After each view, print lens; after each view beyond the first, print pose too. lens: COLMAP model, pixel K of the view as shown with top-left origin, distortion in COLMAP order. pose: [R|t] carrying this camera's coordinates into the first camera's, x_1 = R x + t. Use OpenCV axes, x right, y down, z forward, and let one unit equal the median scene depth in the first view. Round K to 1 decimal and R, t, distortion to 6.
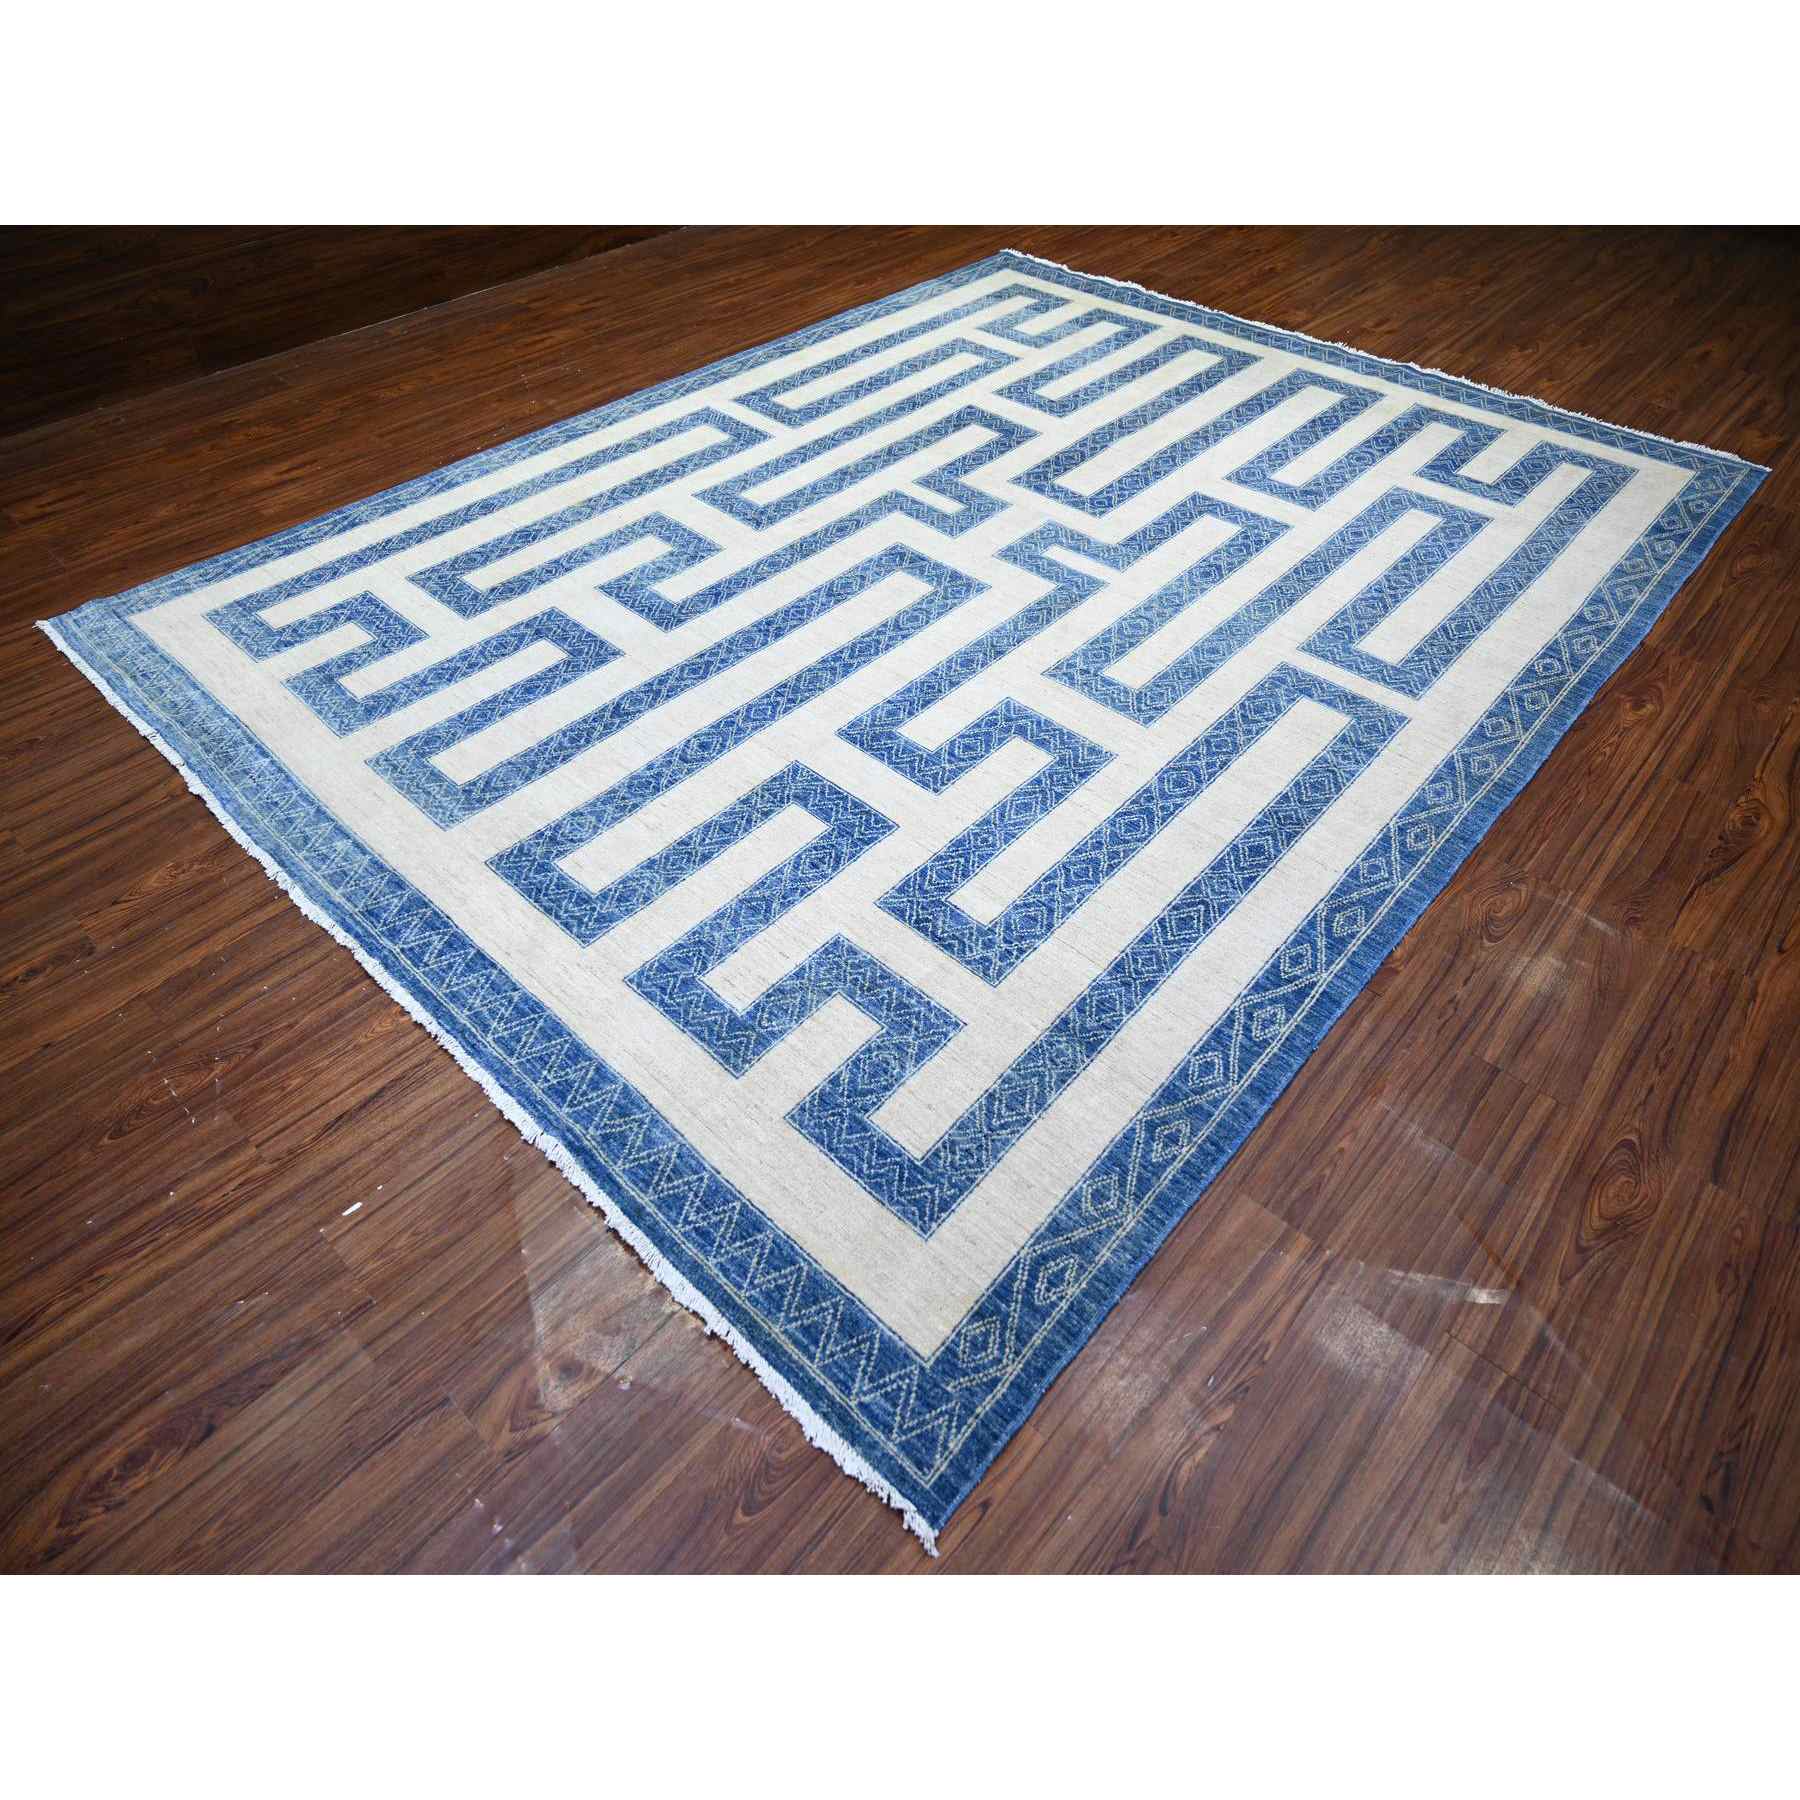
lens RADIAL K [[1058.7, 0, 900.0], [0, 1058.7, 900.0], [0, 0, 1]] dist [-0.007288, -0.000843]
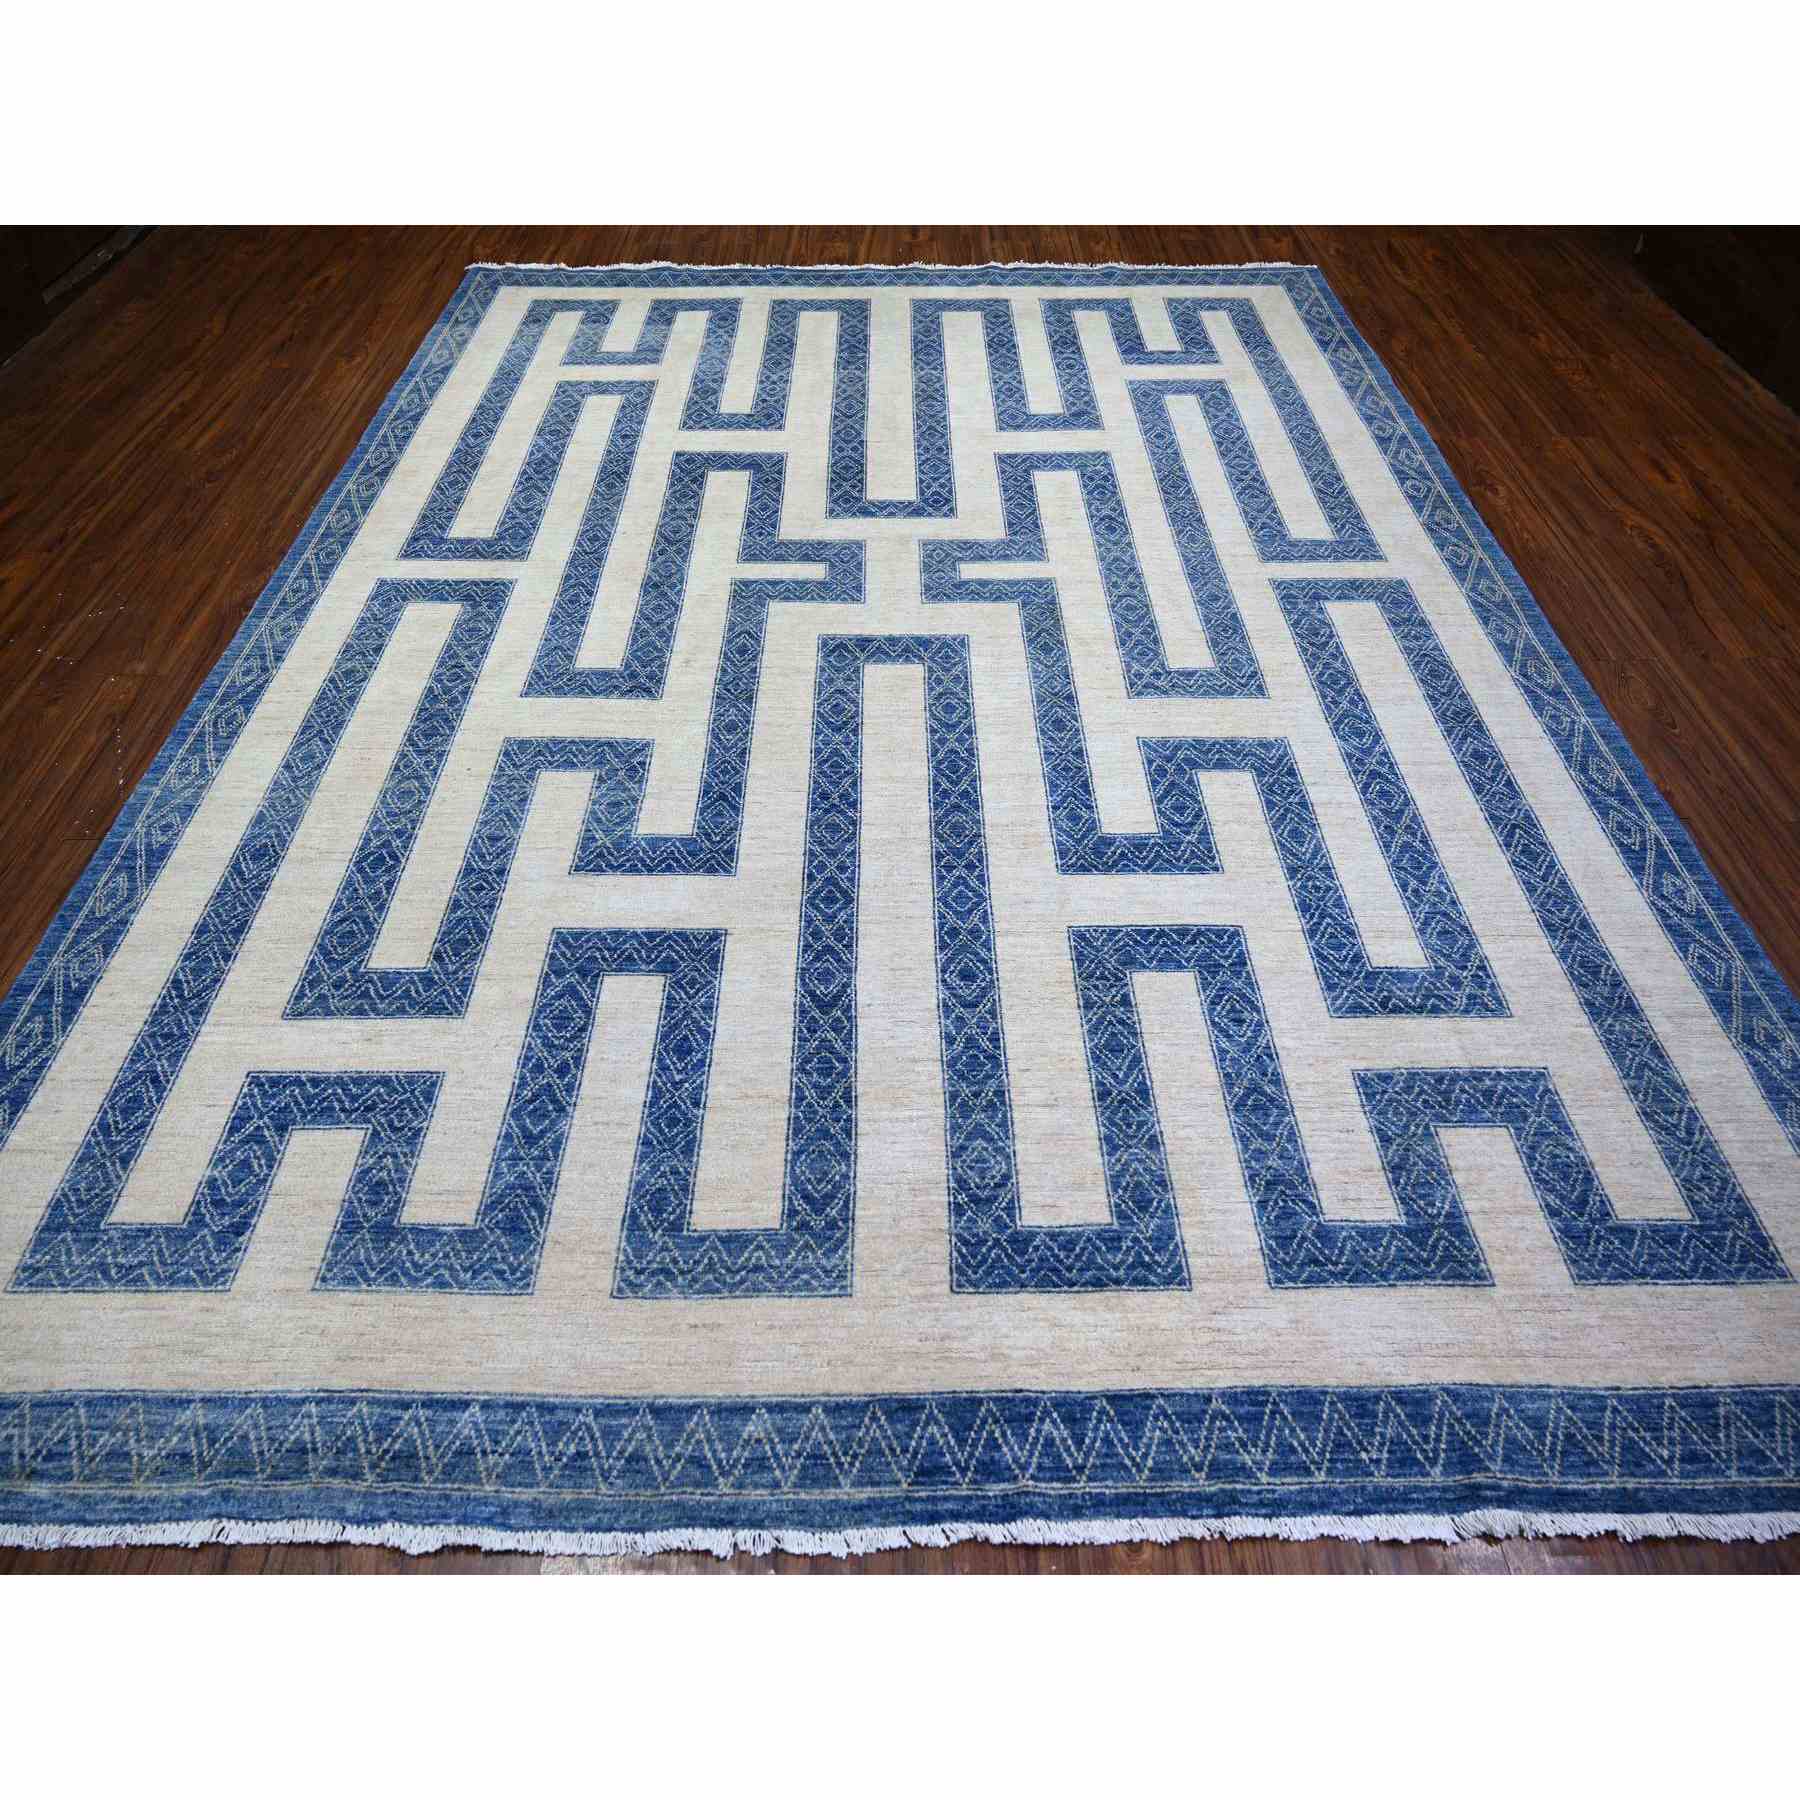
lens RADIAL K [[1058.7, 0, 900.0], [0, 1058.7, 900.0], [0, 0, 1]] dist [-0.007288, -0.000843]
pose [[0.734145, -0.523466, 0.432452, -0.449372], [0.502362, 0.847232, 0.172714, -0.299181], [-0.456797, 0.090450, 0.884960, 0.296503]]
